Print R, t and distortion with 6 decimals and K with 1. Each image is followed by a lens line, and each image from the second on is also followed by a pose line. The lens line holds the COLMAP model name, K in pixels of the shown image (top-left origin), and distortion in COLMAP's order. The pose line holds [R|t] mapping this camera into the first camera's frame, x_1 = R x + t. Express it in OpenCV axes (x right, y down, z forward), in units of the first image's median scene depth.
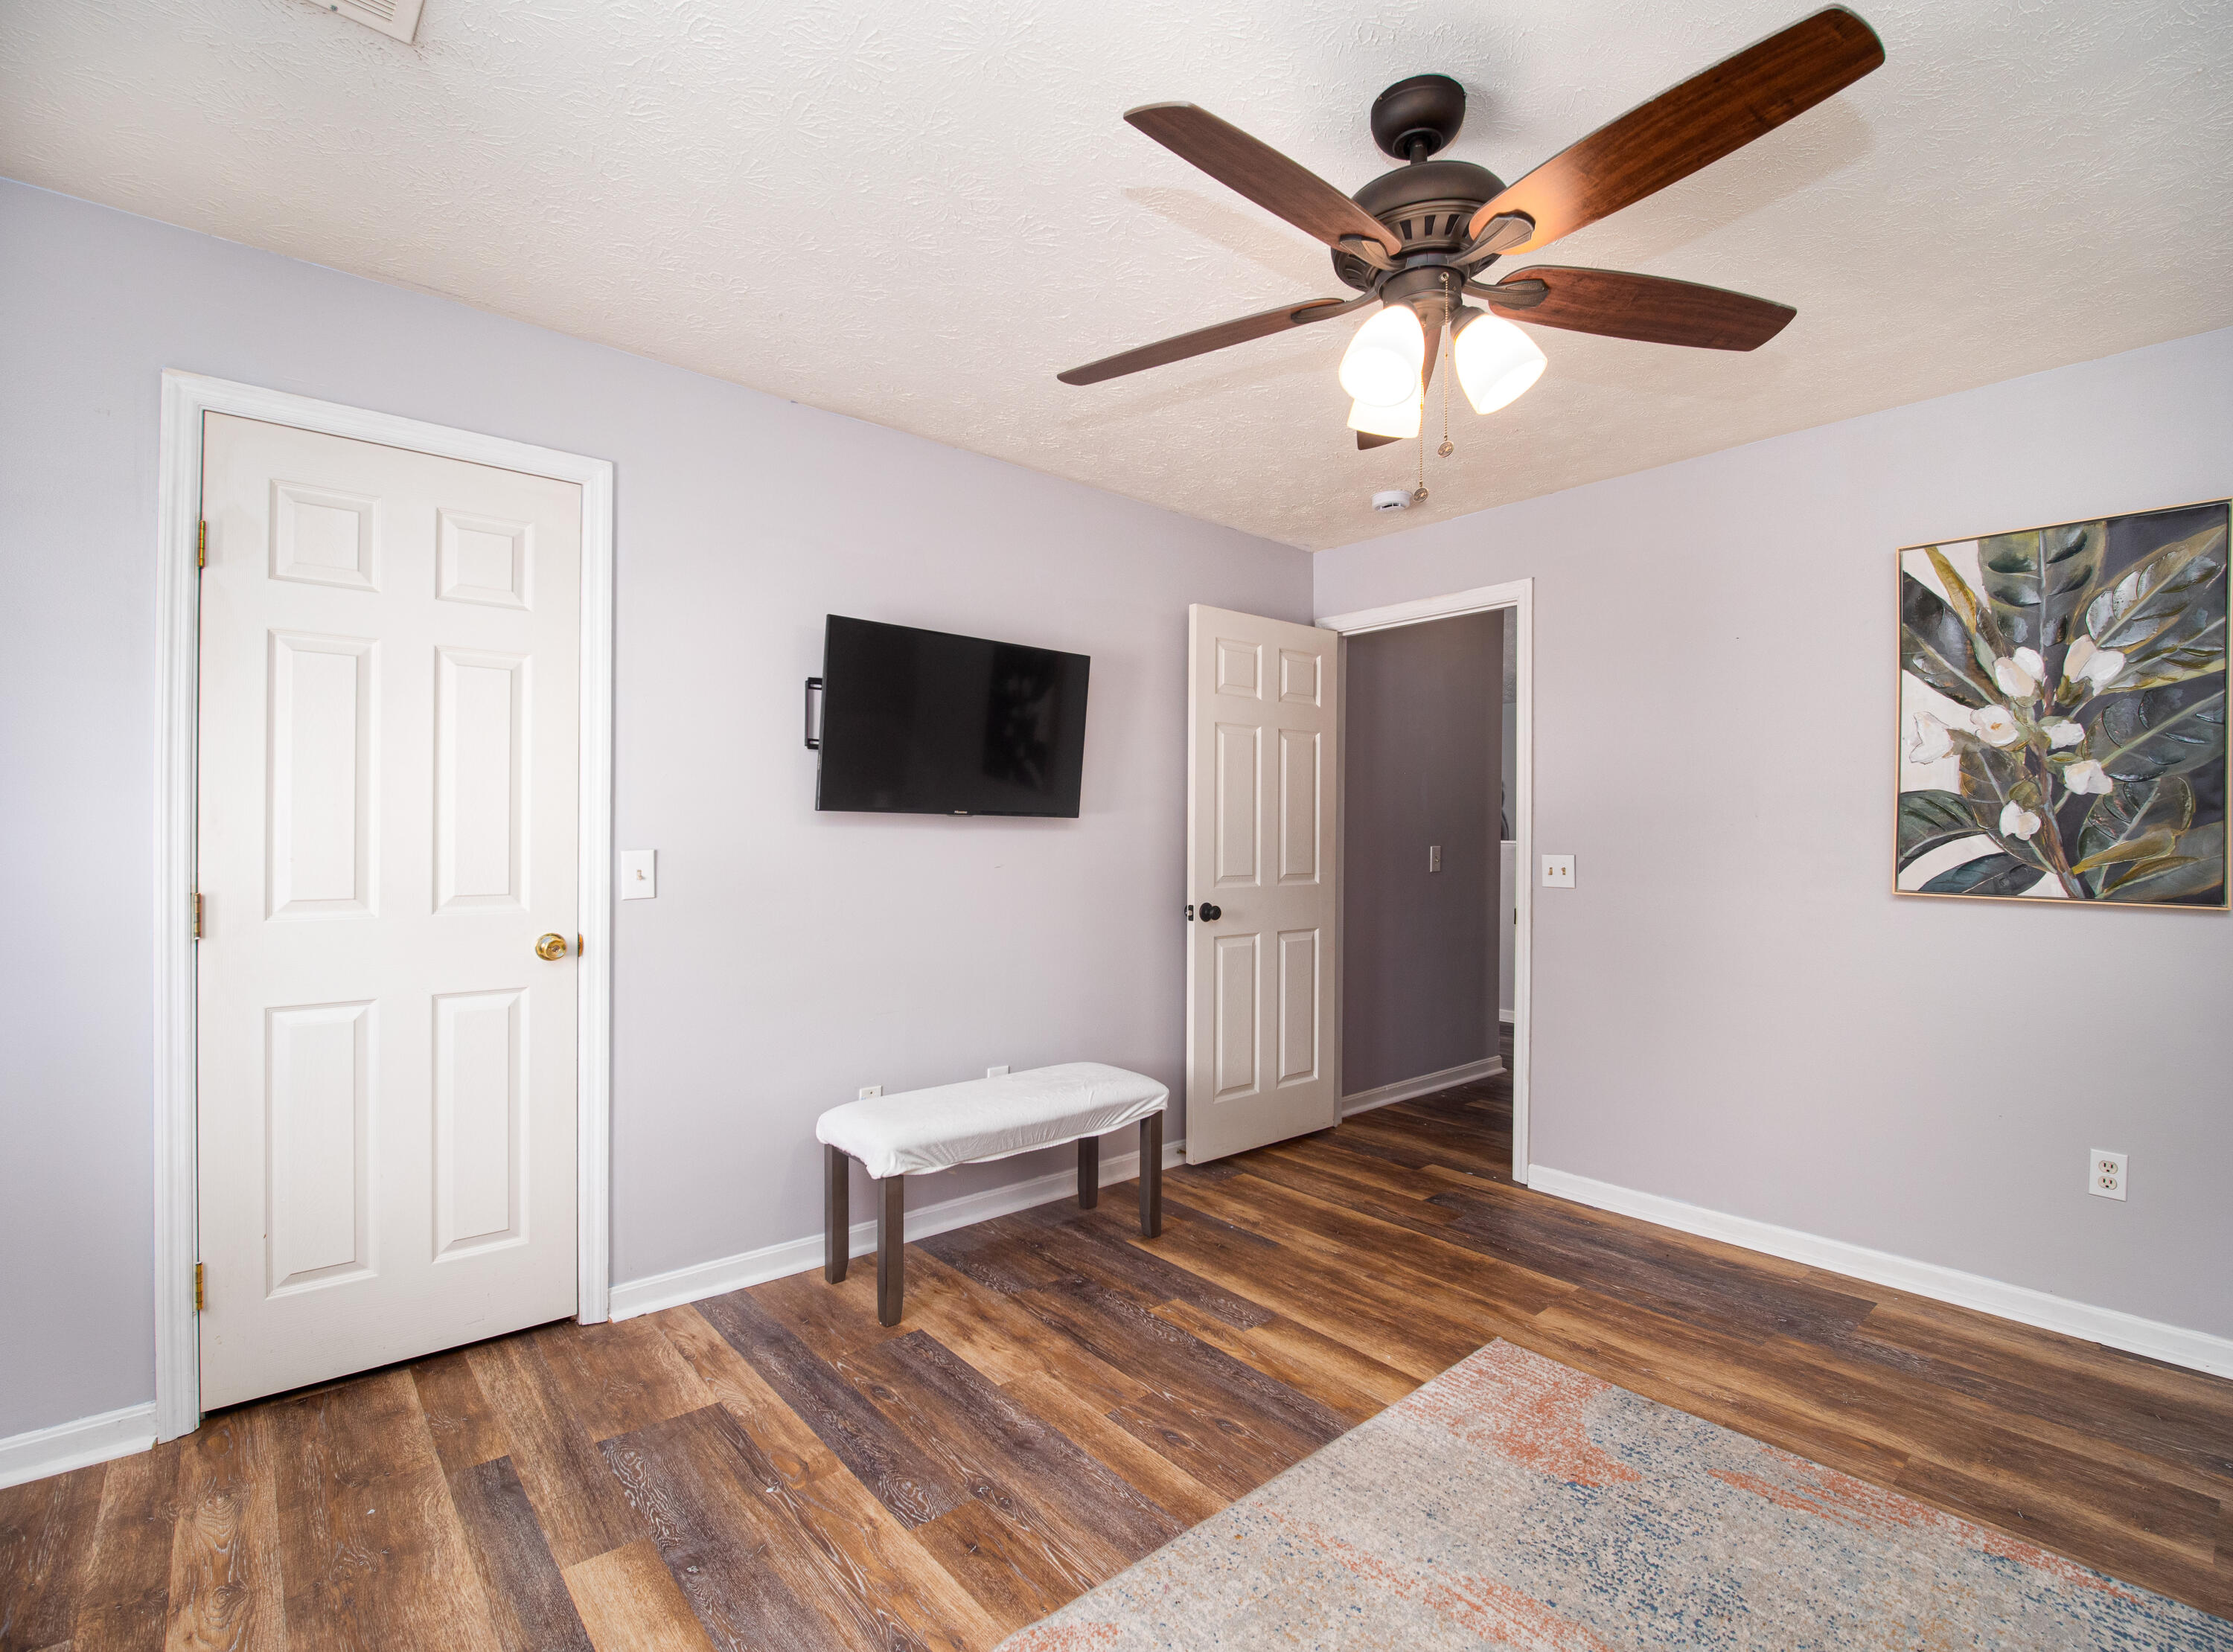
lens RADIAL K [[1032.2, 0, 1106.0], [0, 1032.2, 829.8], [0, 0, 1]] dist [-0.015187, -0.002825]
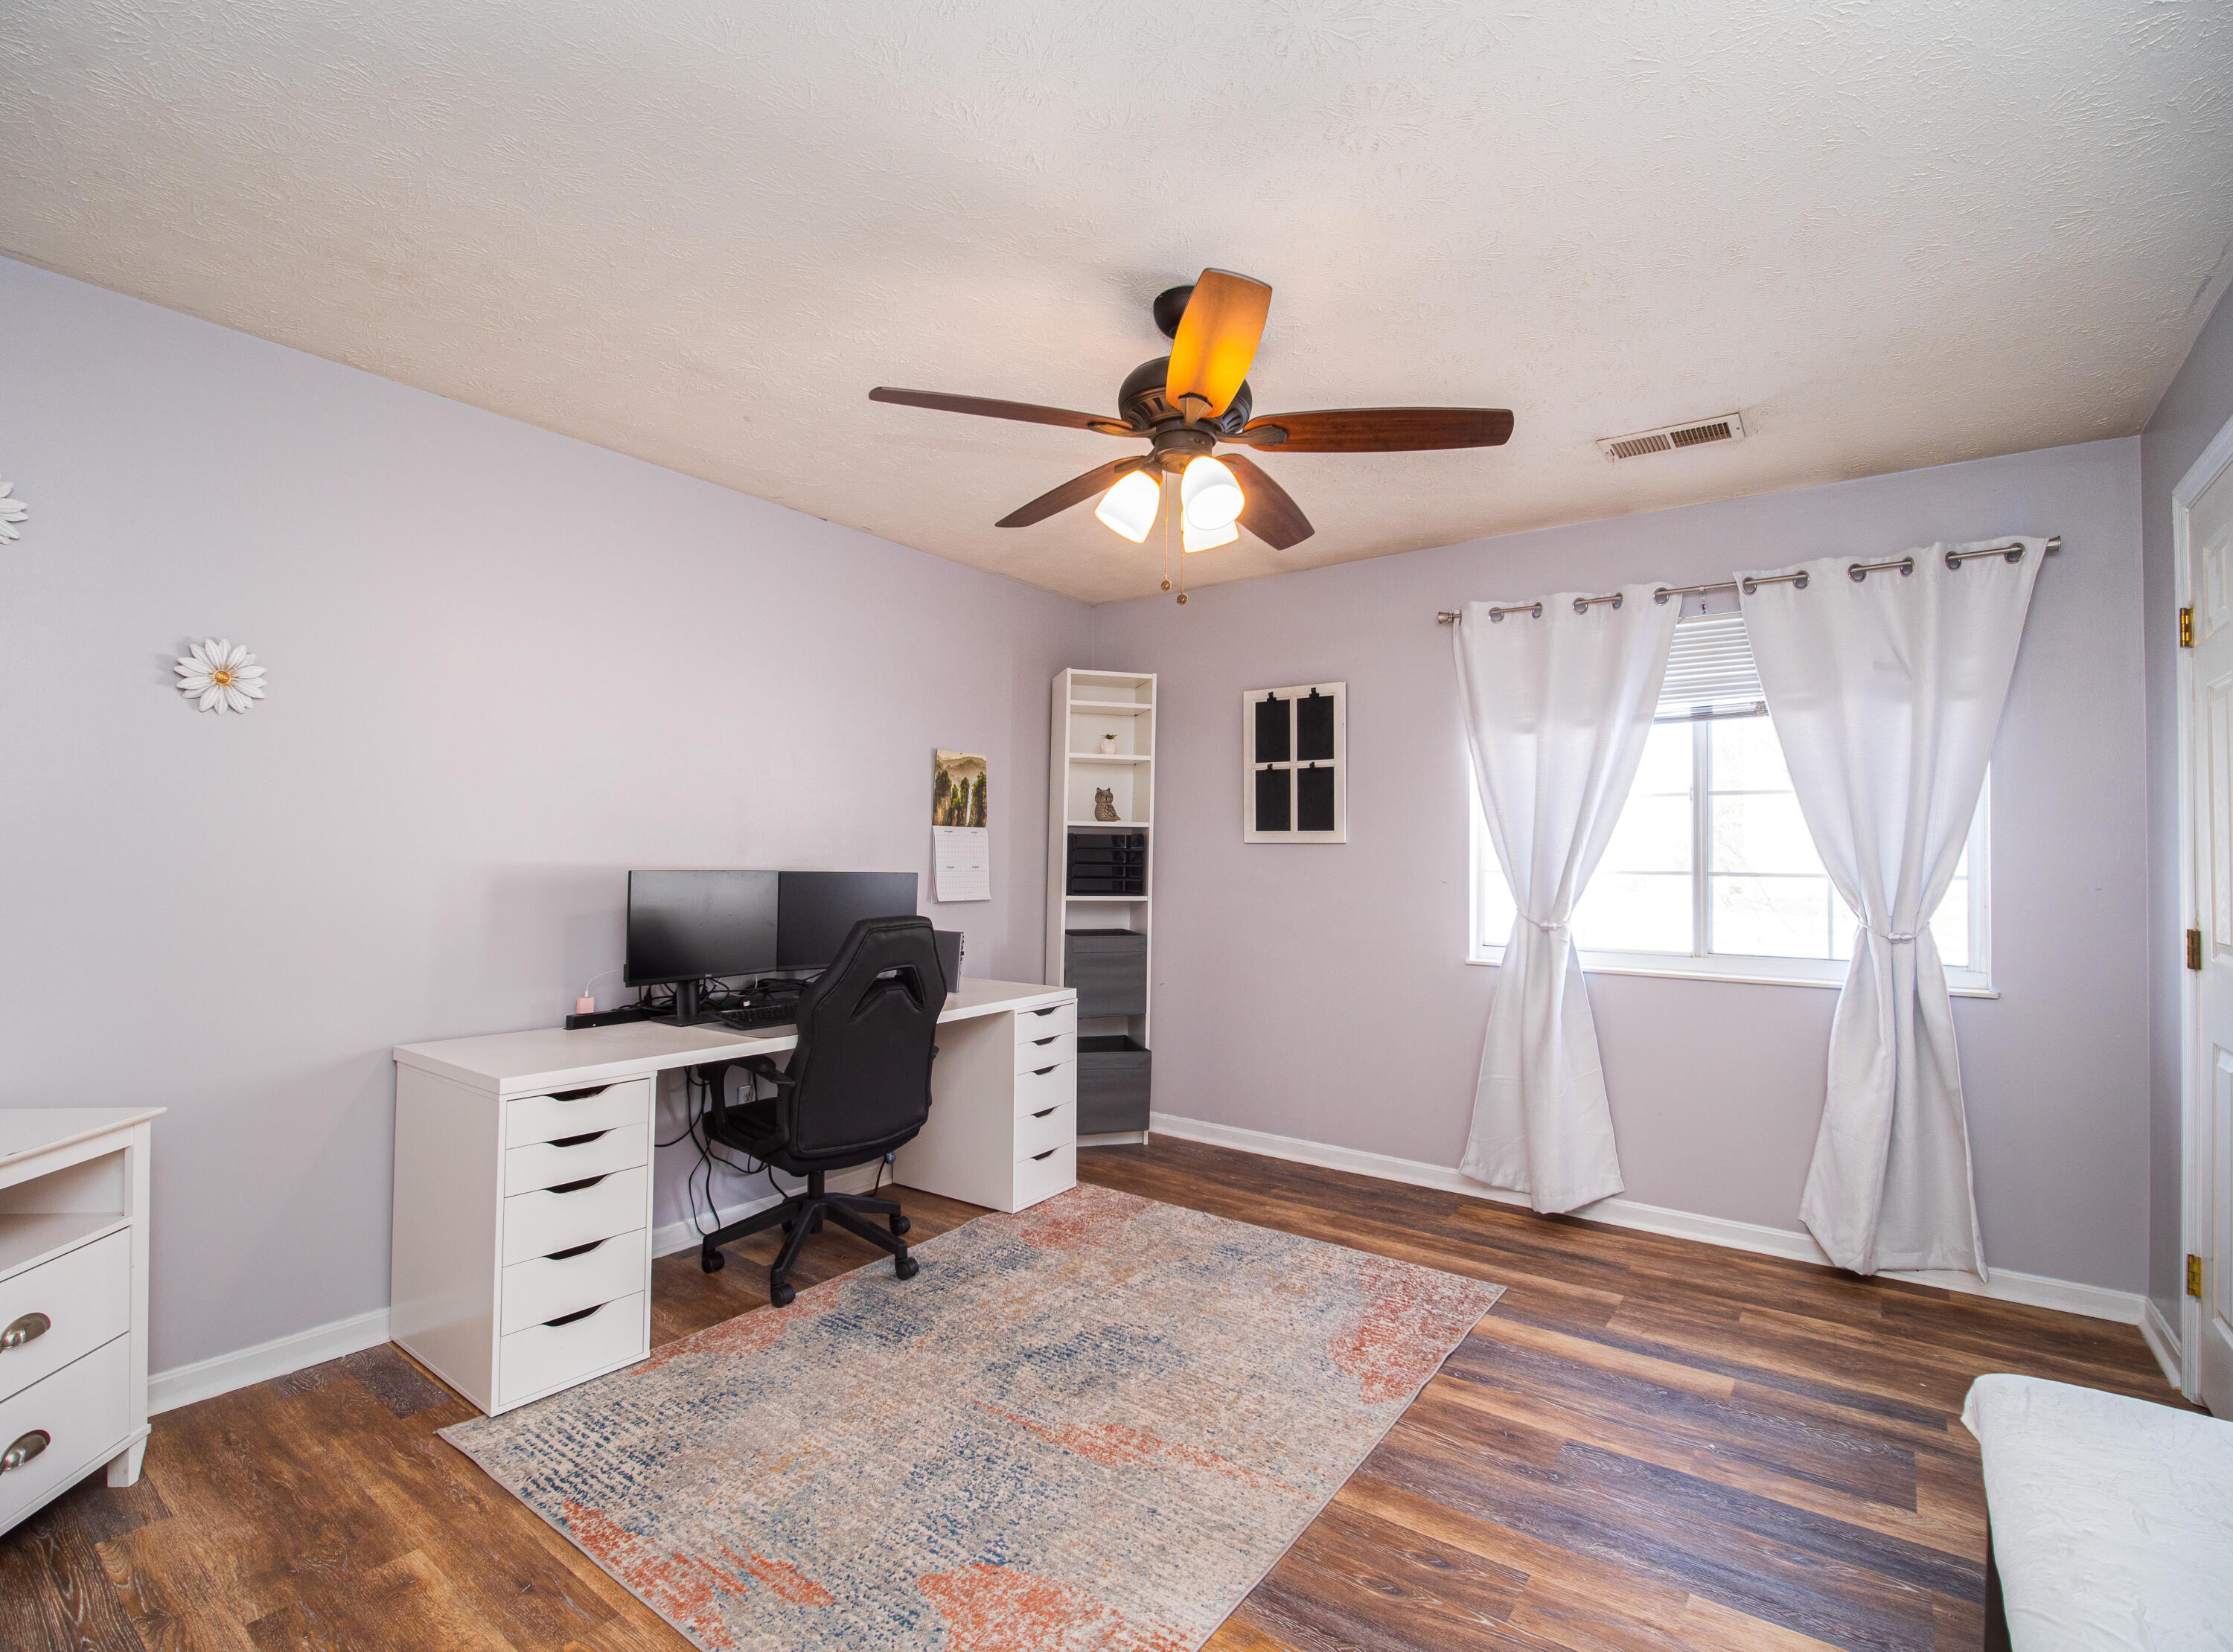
lens RADIAL K [[1032.2, 0, 1119.9], [0, 1032.2, 828.9], [0, 0, 1]] dist [-0.015187, -0.002825]
pose [[-0.972660, -0.024546, -0.230932, 0.582479], [-0.019112, 0.999486, -0.025739, 0.000760], [0.231445, -0.020621, -0.972629, 1.937408]]
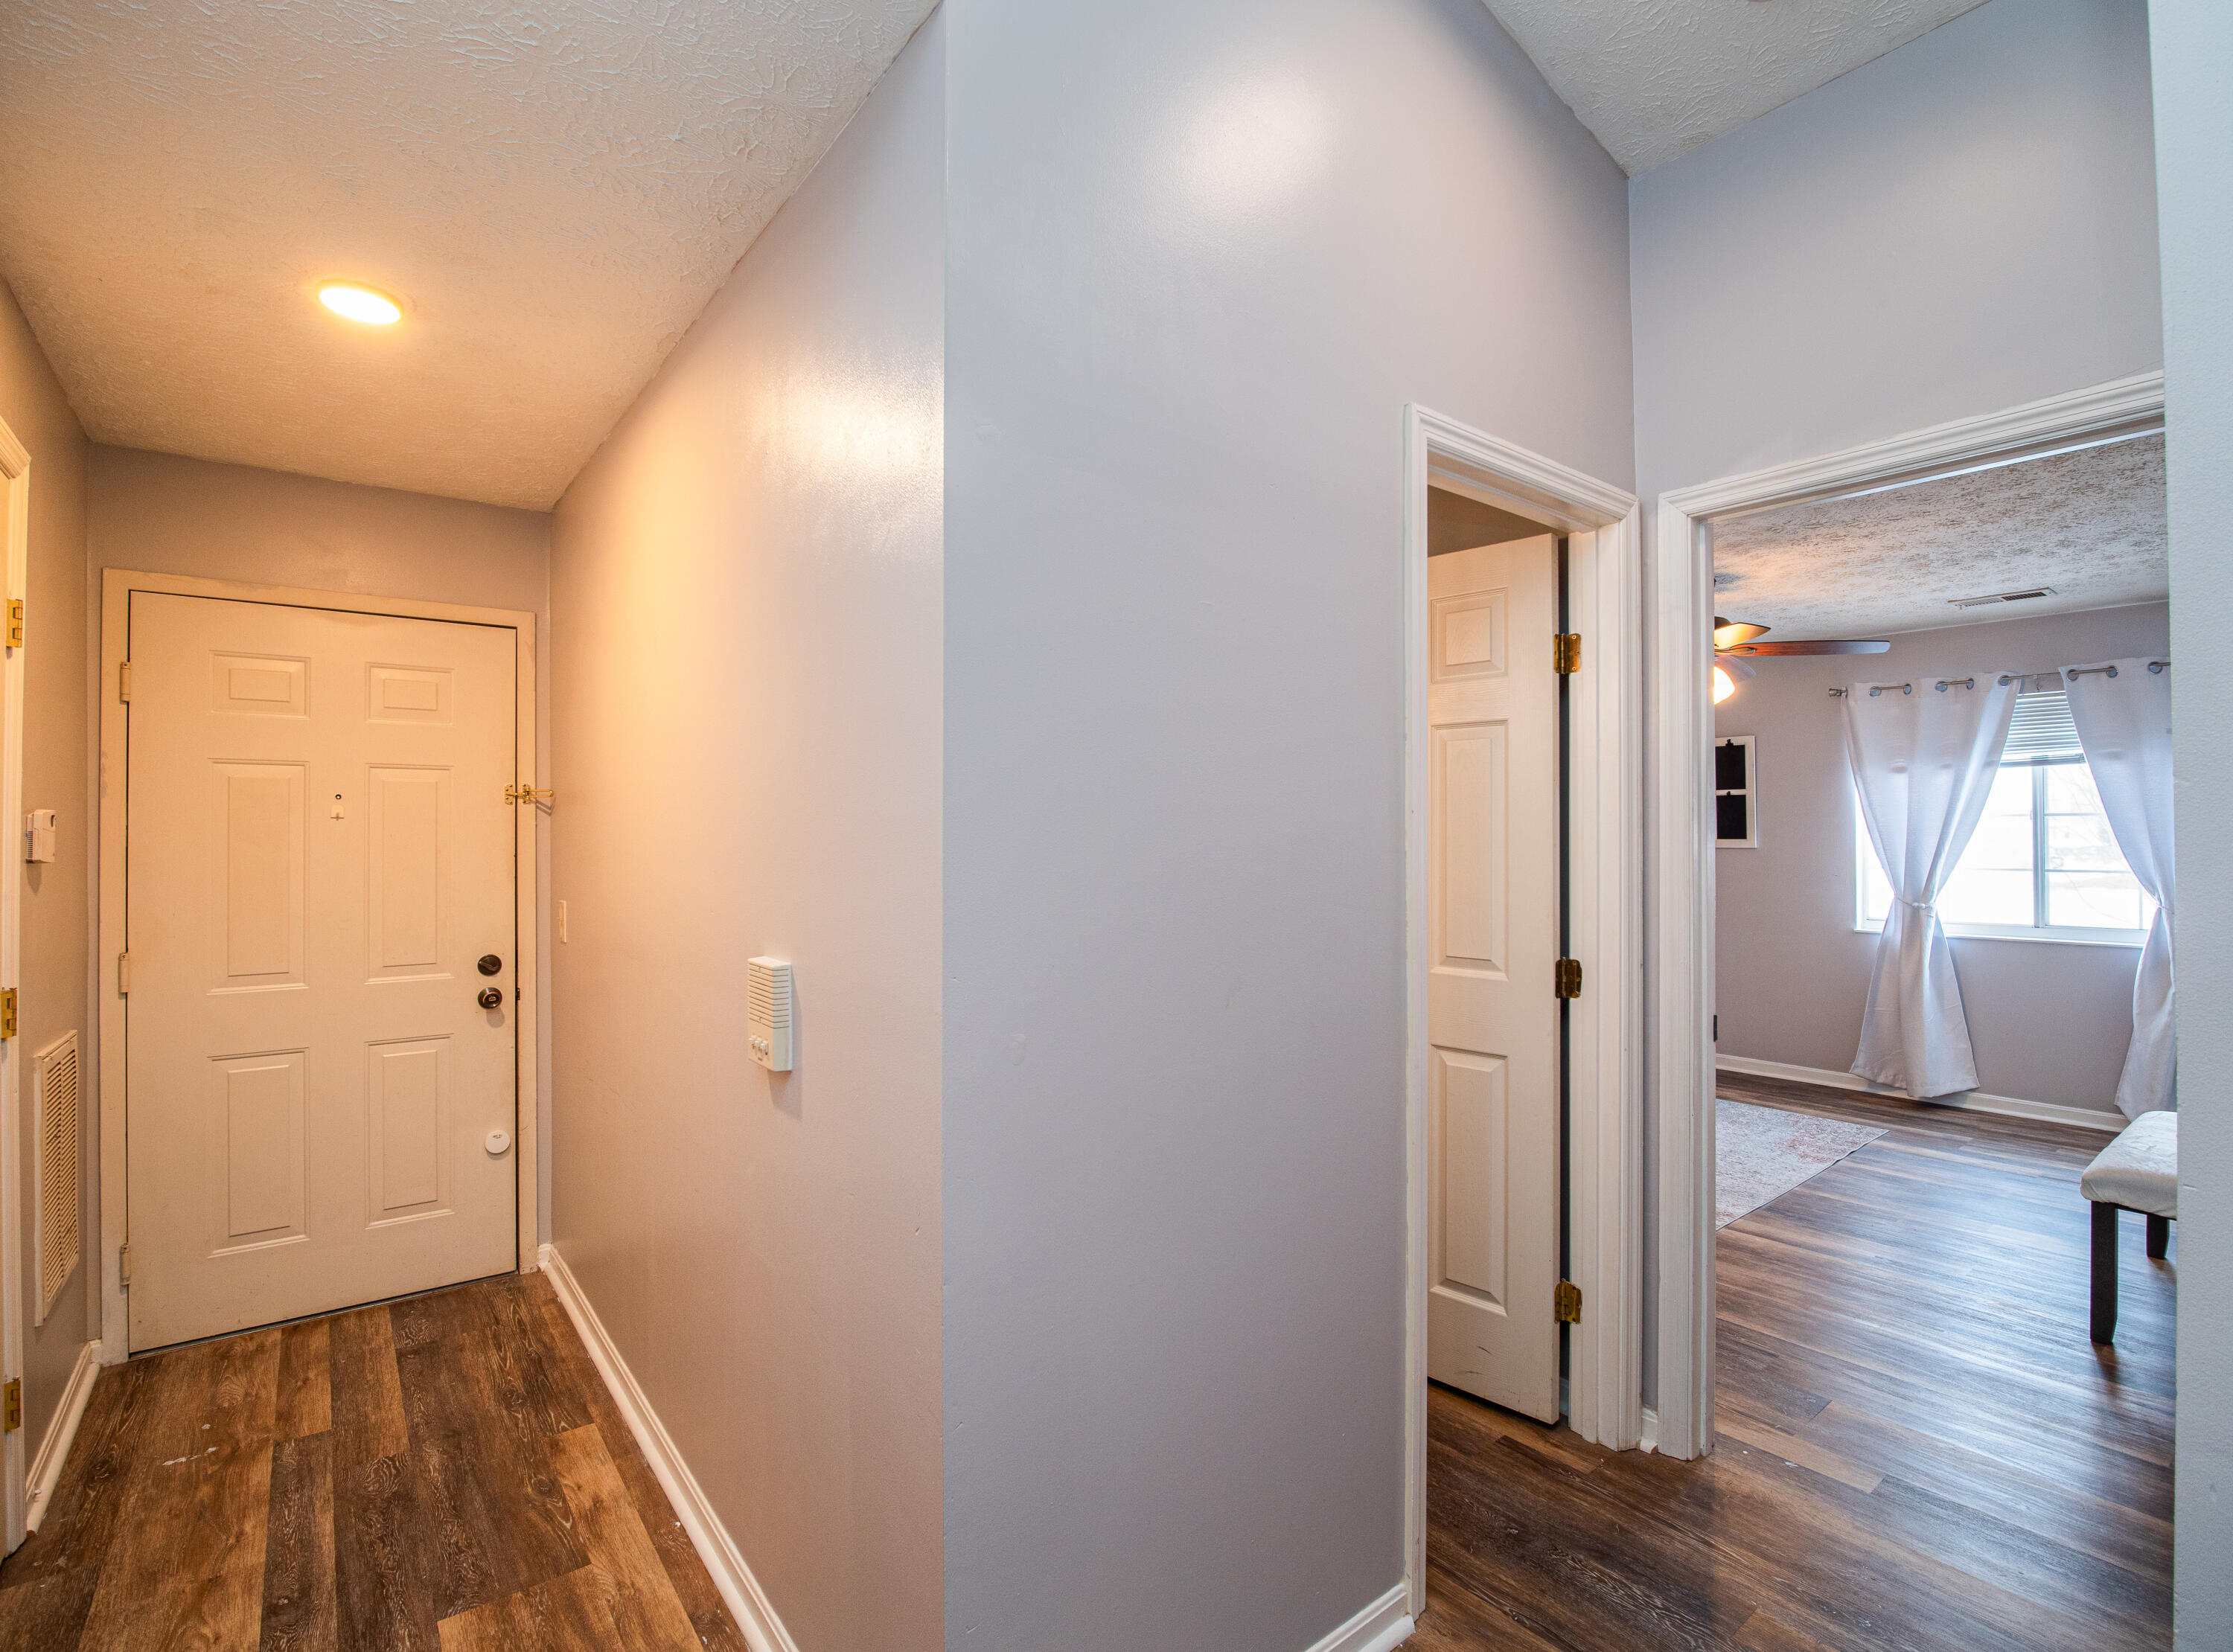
lens RADIAL K [[1032.2, 0, 1128.8], [0, 1032.2, 820.4], [0, 0, 1]] dist [-0.015187, -0.002825]
pose [[-0.999203, -0.007604, 0.039182, 1.380986], [-0.008079, 0.999896, -0.011979, -0.064338], [-0.039087, -0.012286, -0.999160, 3.091749]]
